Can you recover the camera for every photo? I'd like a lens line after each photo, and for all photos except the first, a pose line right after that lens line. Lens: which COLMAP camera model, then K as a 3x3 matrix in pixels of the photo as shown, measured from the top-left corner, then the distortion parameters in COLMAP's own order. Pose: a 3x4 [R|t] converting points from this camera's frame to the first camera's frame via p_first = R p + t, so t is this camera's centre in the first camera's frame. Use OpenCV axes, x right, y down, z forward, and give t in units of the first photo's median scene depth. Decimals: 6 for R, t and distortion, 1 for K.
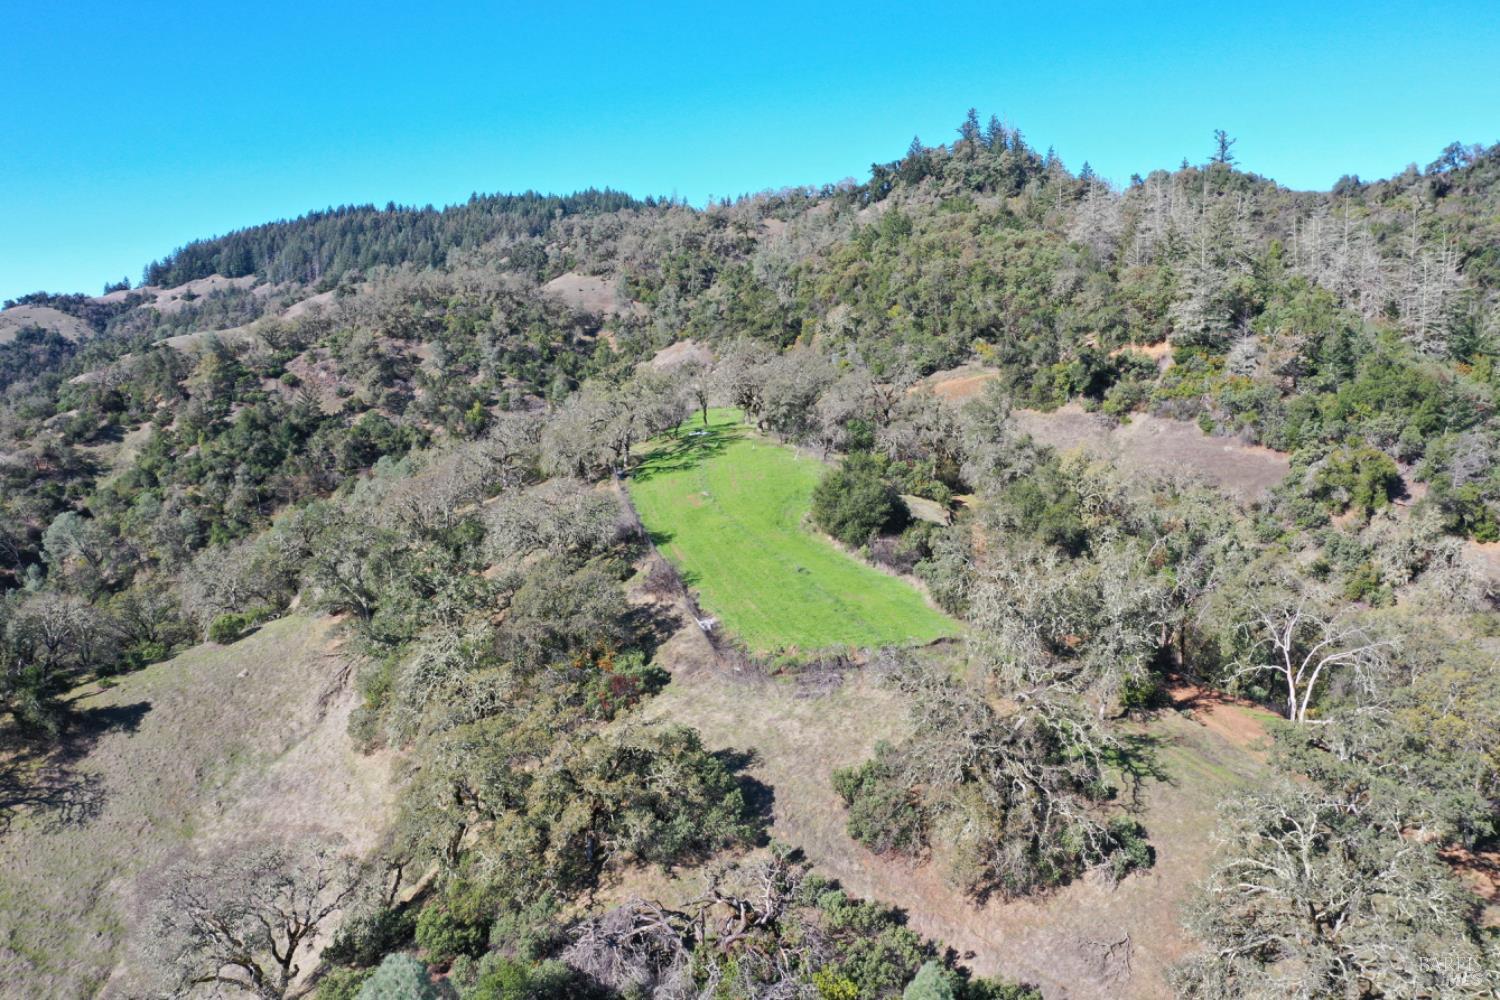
lens RADIAL K [[1213.4, 0, 750.2], [0, 1213.4, 488.5], [0, 0, 1]] dist [-0.003385, -0.002207]
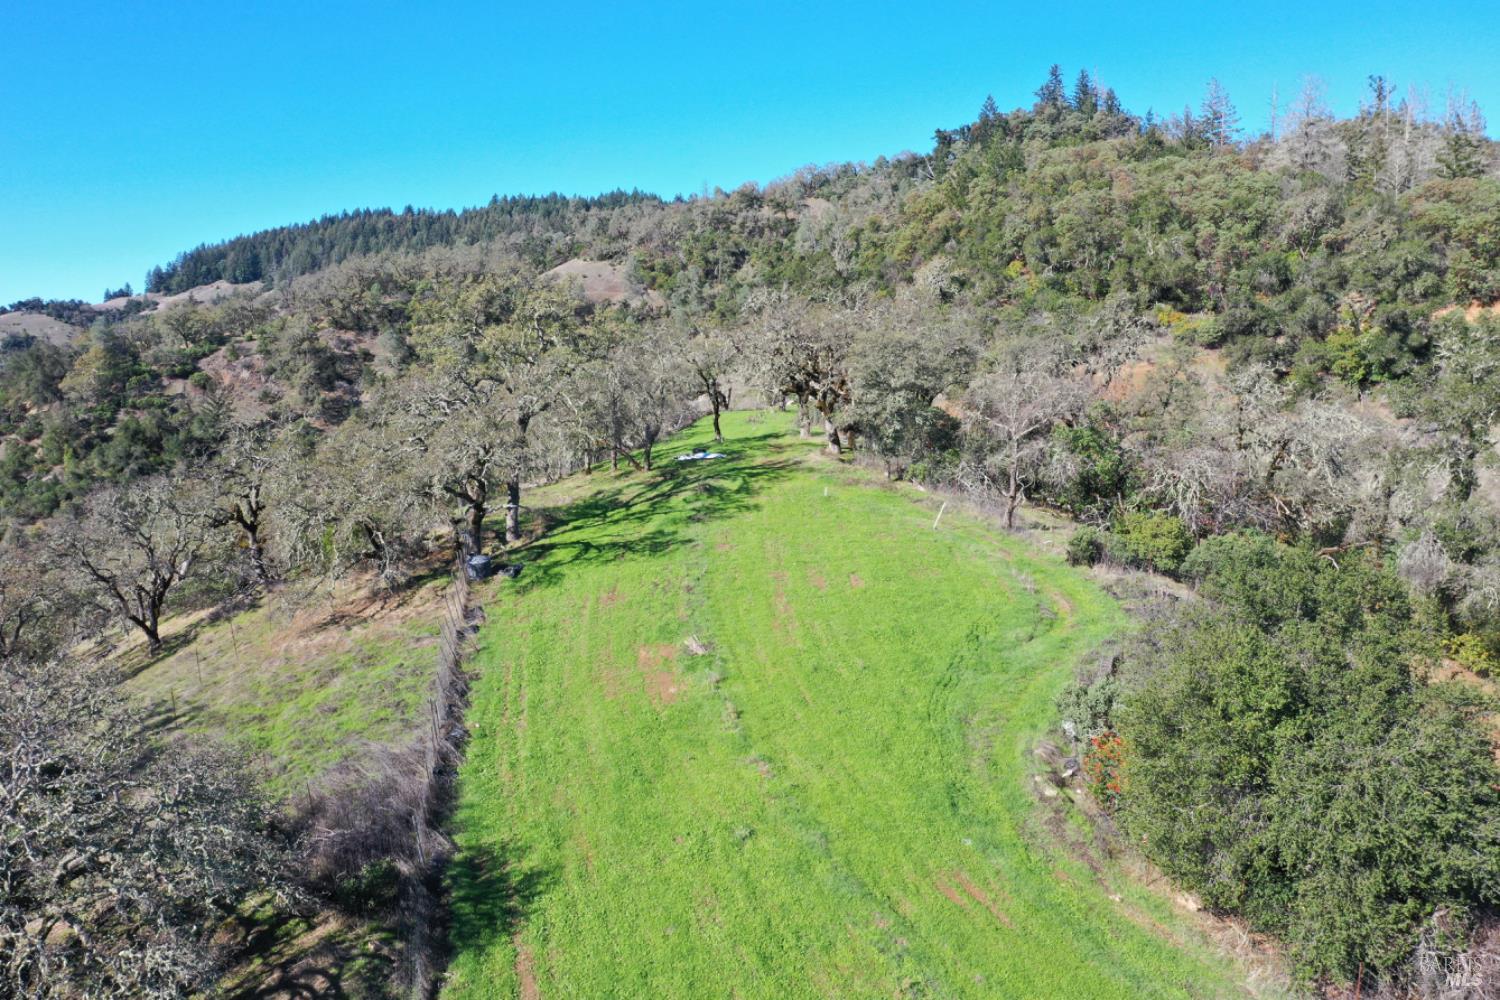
lens RADIAL K [[1213.4, 0, 750.2], [0, 1213.4, 488.5], [0, 0, 1]] dist [-0.003385, -0.002207]
pose [[0.999599, 0.003827, -0.028050, -0.003999], [-0.004199, 0.999904, -0.013227, -0.010064], [0.027997, 0.013339, 0.999519, 0.201421]]
